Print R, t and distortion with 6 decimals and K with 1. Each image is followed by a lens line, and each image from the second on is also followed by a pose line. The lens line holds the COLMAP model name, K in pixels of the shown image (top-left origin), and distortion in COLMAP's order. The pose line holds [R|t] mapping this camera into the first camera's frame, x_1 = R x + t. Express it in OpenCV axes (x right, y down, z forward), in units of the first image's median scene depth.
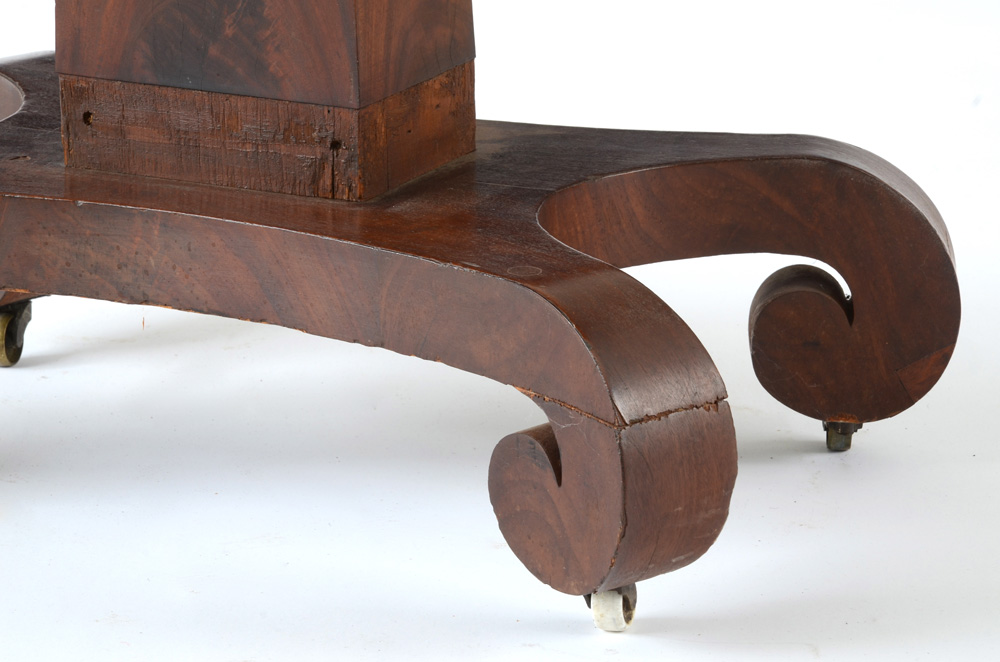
lens RADIAL K [[4003.7, 0, 496.5], [0, 4003.7, 331.5], [0, 0, 1]] dist [1.356506, 0.000000]
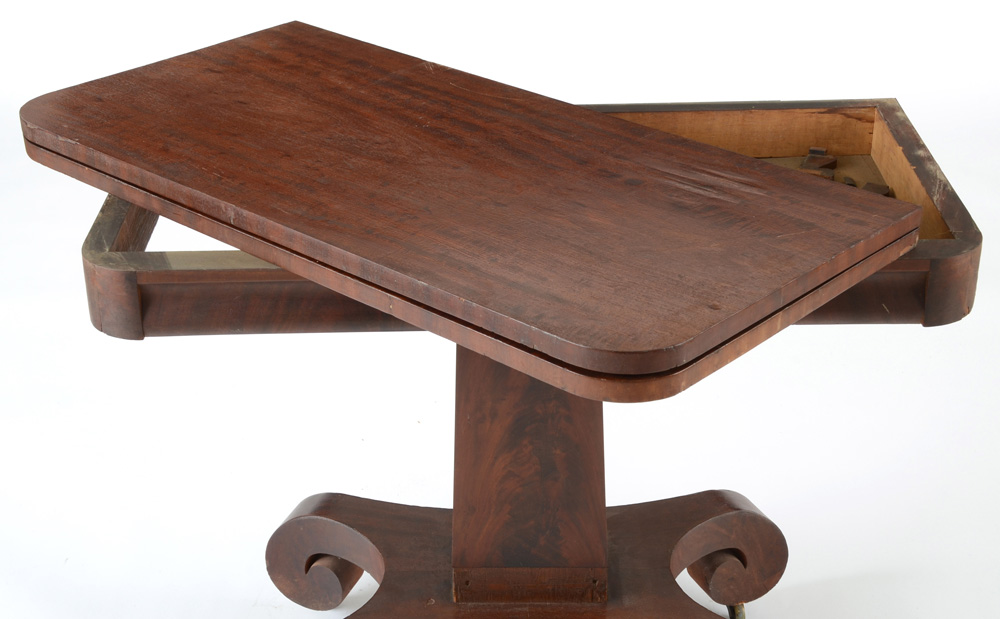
lens RADIAL K [[1636.0, 0, 503.5], [0, 1636.0, 303.8], [0, 0, 1]] dist [0.135631, 0.000000]
pose [[0.892550, -0.199021, 0.404655, -0.424426], [0.130343, 0.972897, 0.191002, -0.377435], [-0.431701, -0.117735, 0.894300, 0.218321]]
